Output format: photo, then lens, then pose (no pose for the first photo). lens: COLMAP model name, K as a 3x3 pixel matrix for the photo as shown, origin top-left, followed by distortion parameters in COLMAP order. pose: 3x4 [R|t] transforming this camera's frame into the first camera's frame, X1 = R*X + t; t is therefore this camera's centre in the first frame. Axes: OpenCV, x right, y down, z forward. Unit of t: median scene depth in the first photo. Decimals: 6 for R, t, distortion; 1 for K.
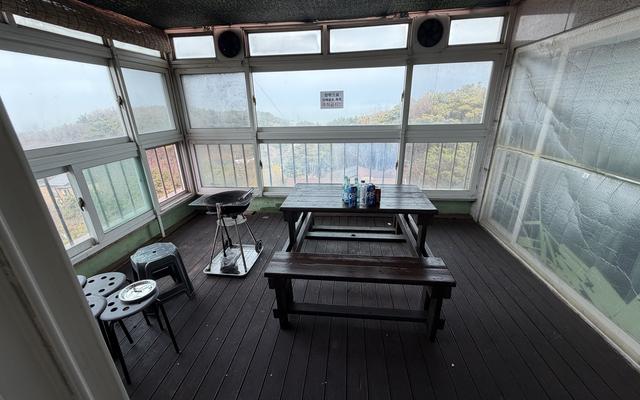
lens RADIAL K [[255.5, 0, 322.1], [0, 255.5, 200.4], [0, 0, 1]] dist [-0.009768, 0.000134]
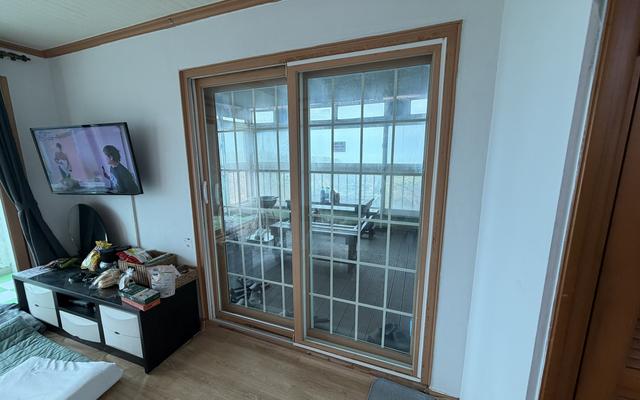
lens RADIAL K [[255.5, 0, 319.2], [0, 255.5, 201.8], [0, 0, 1]] dist [-0.009768, 0.000134]
pose [[0.964988, 0.070458, -0.252653, 0.385541], [-0.114125, 0.980073, -0.162579, 0.229254], [0.236164, 0.185721, 0.953800, -0.516798]]
